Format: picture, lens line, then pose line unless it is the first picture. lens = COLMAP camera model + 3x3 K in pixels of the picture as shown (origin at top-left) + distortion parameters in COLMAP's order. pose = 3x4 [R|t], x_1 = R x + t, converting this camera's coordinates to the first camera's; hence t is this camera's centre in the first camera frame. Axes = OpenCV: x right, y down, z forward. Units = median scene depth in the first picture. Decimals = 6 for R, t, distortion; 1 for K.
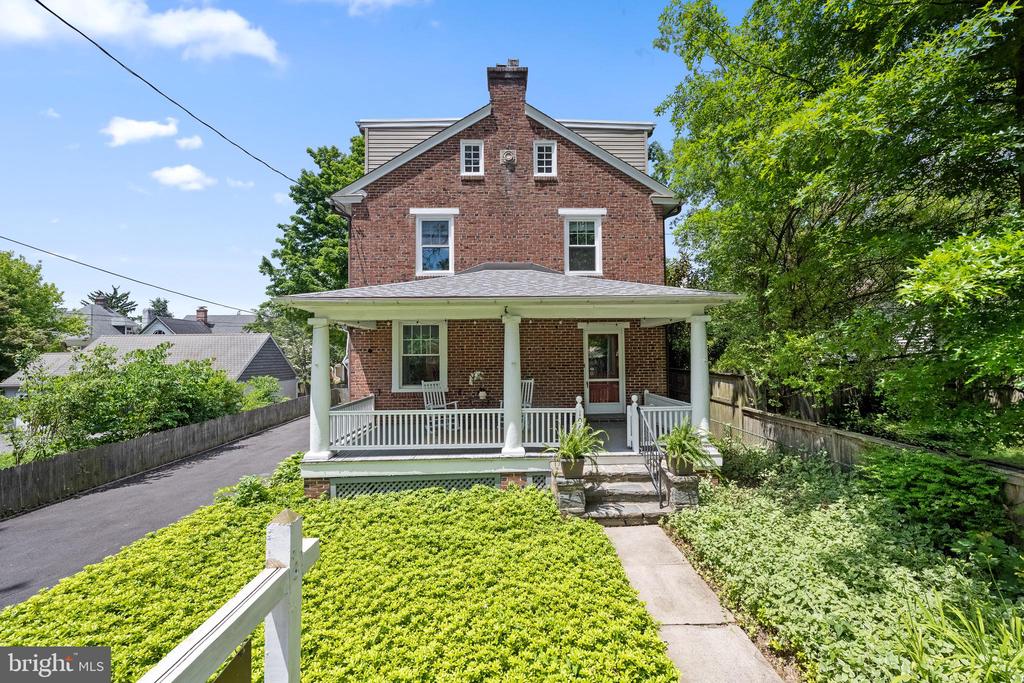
lens RADIAL K [[408.7, 0, 513.4], [0, 408.7, 333.9], [0, 0, 1]] dist [-0.000548, 0.000004]
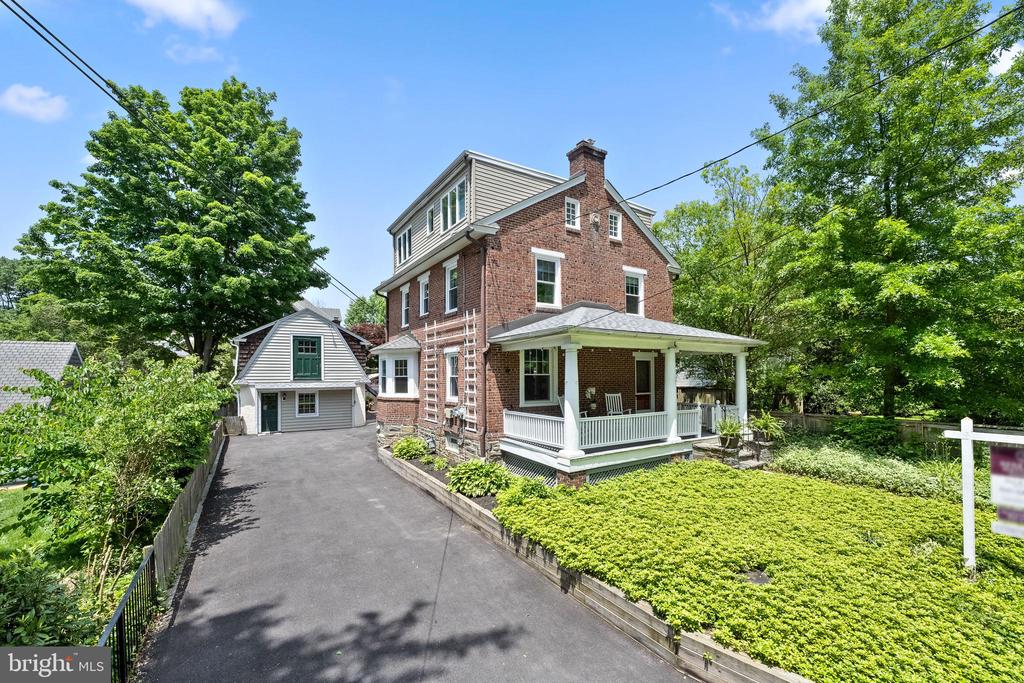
lens RADIAL K [[425.5, 0, 515.6], [0, 425.5, 363.7], [0, 0, 1]] dist [-0.000566, 0.000019]
pose [[0.849707, 0.020058, 0.526874, -0.906836], [-0.029670, 0.999512, 0.009798, 0.009950], [-0.526420, -0.023957, 0.849887, -0.001084]]
